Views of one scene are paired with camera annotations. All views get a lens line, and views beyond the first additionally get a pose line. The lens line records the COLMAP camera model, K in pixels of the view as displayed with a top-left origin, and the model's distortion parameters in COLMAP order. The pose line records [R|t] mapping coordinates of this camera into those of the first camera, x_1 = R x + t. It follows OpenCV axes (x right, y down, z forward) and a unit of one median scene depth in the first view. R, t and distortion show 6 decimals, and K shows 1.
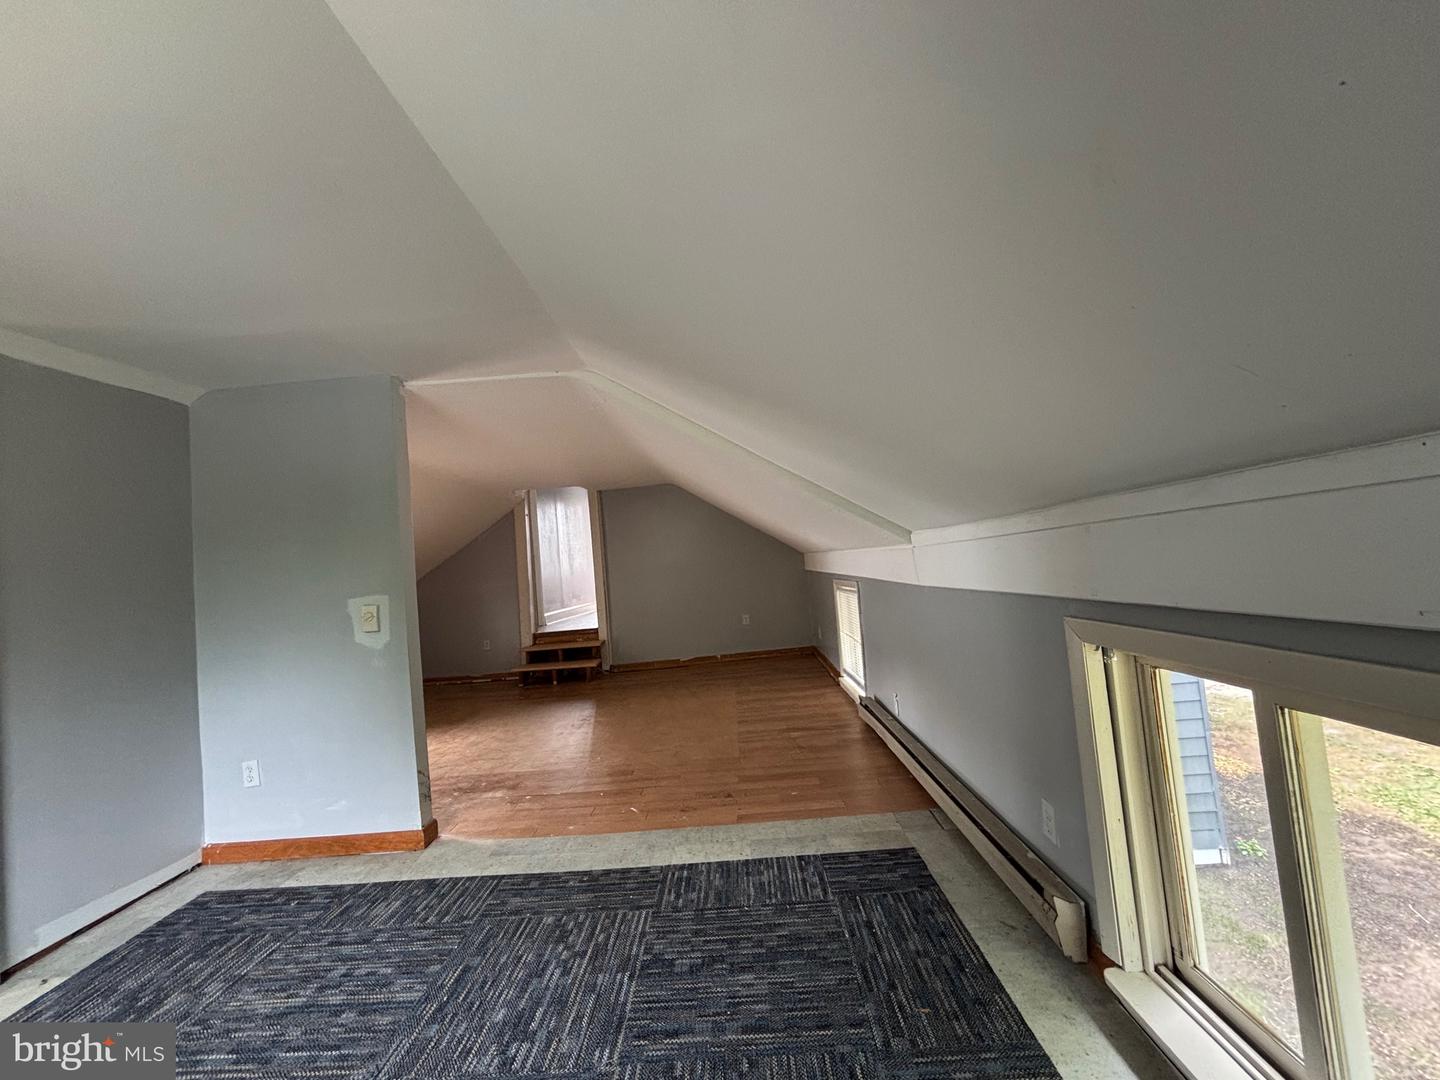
lens RADIAL K [[581.5, 0, 713.6], [0, 581.5, 534.5], [0, 0, 1]] dist [0.000088, -0.000023]
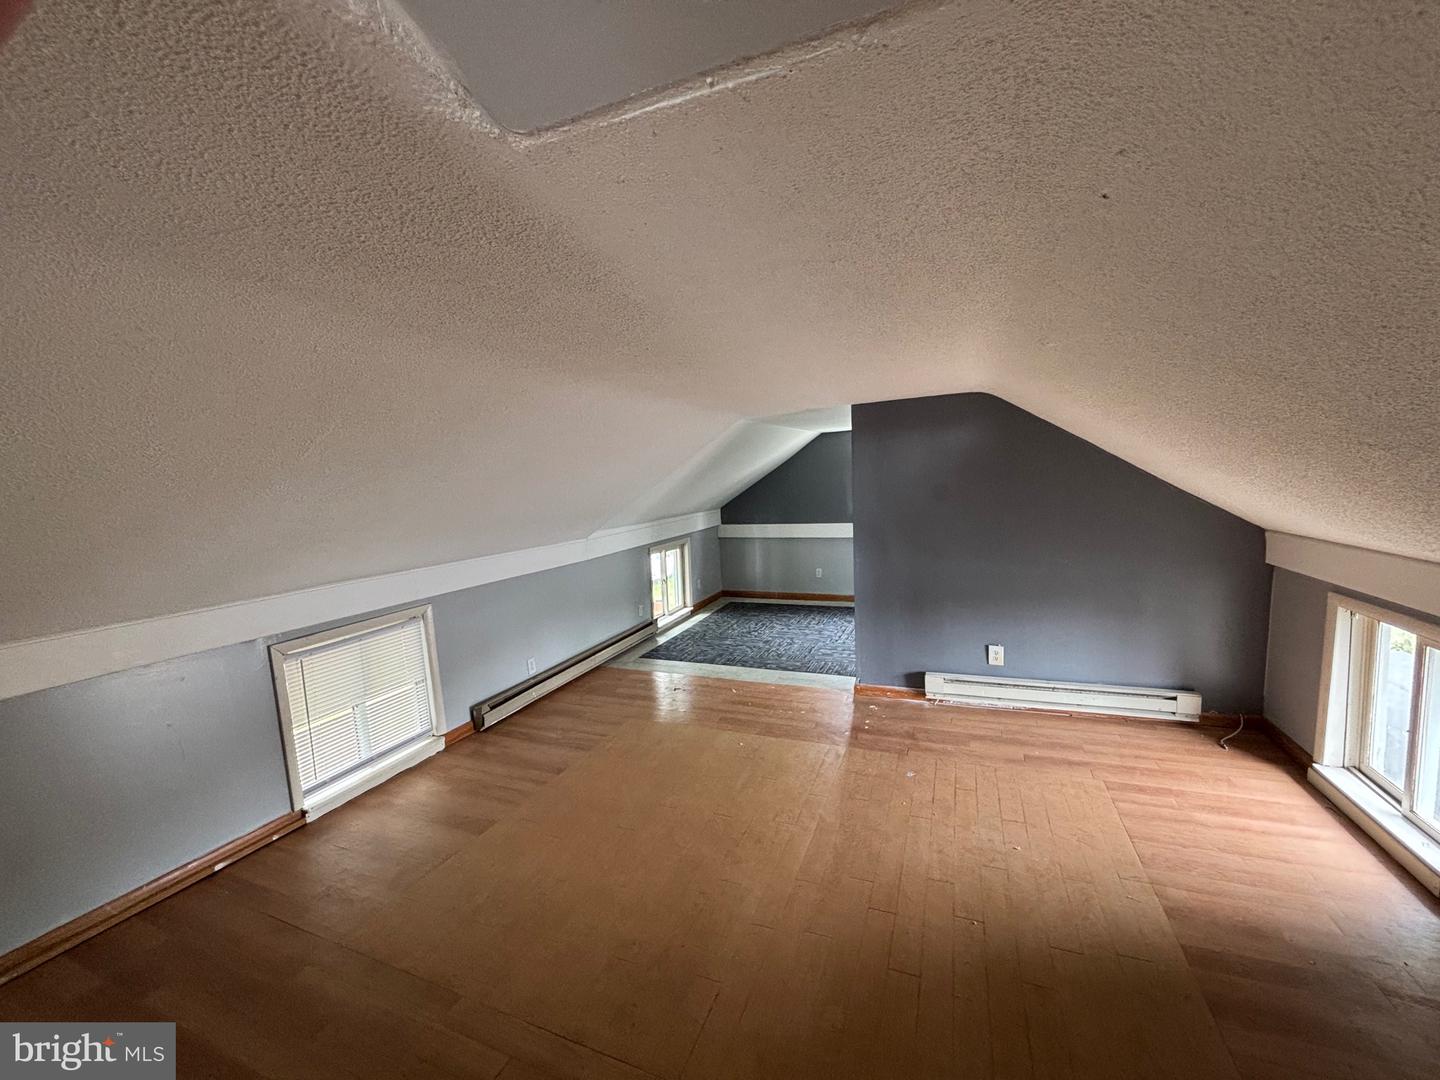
lens RADIAL K [[581.5, 0, 719.4], [0, 581.5, 541.2], [0, 0, 1]] dist [0.000088, -0.000023]
pose [[-0.928434, 0.094067, 0.359390, -0.921813], [0.111552, 0.993359, 0.028175, 0.019065], [-0.354353, 0.066249, -0.932762, 3.213483]]
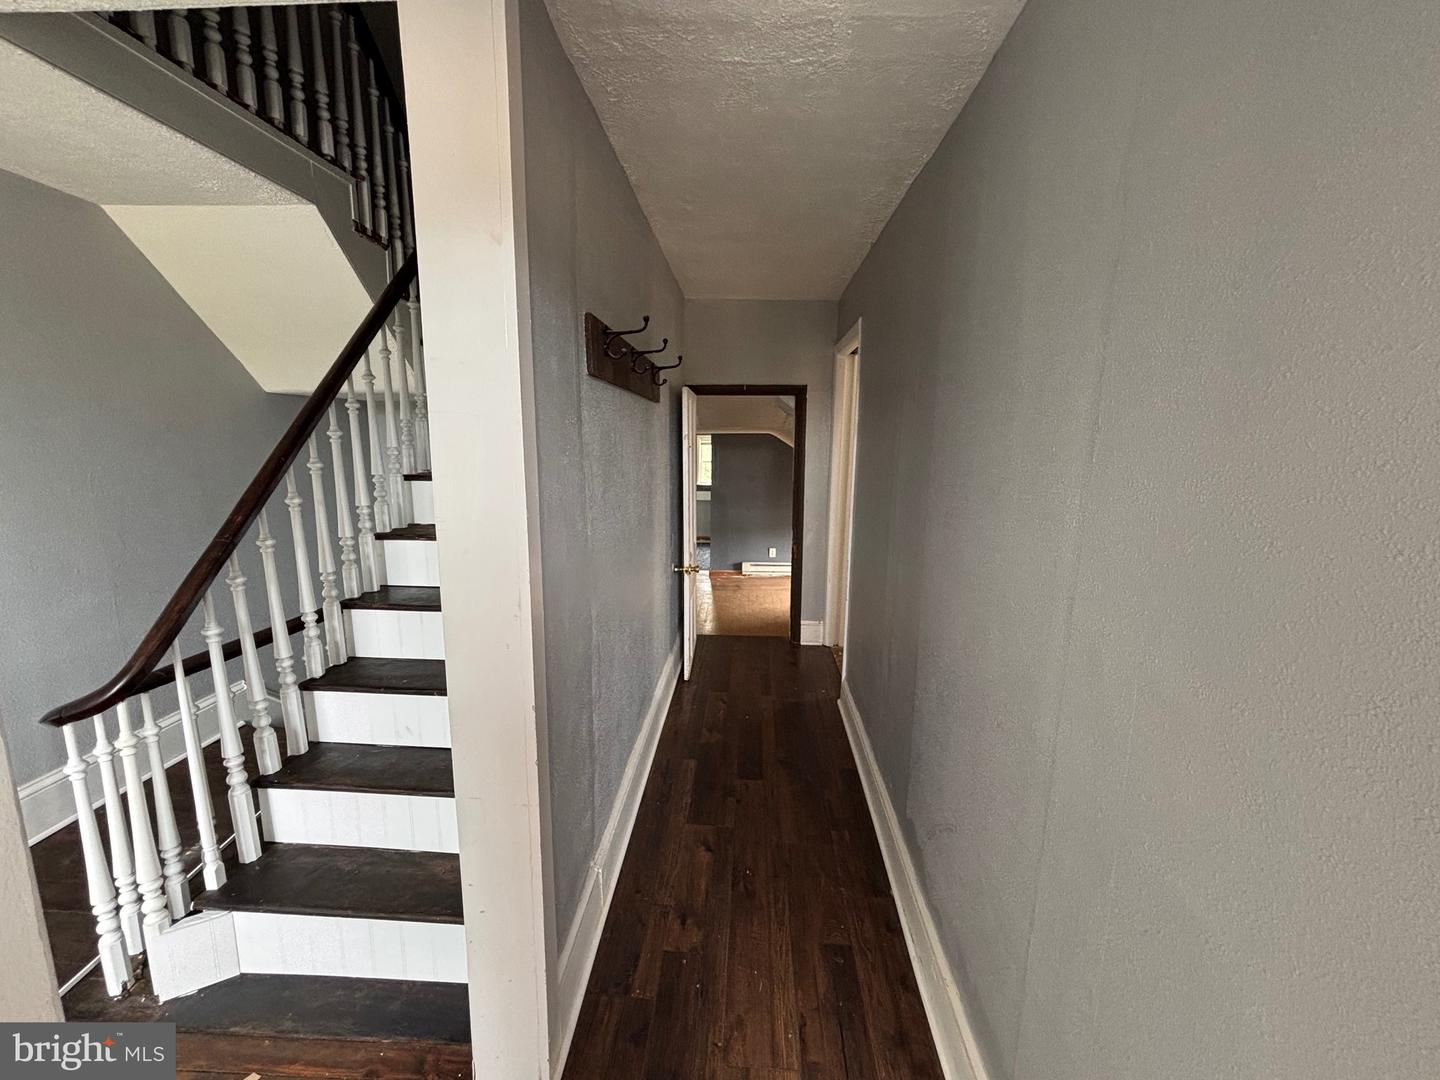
lens RADIAL K [[581.5, 0, 718.7], [0, 581.5, 539.7], [0, 0, 1]] dist [0.000088, -0.000023]
pose [[-0.997381, 0.068118, 0.024297, -0.767678], [0.070527, 0.990480, 0.118222, -0.081627], [-0.016013, 0.119626, -0.992690, 5.284376]]
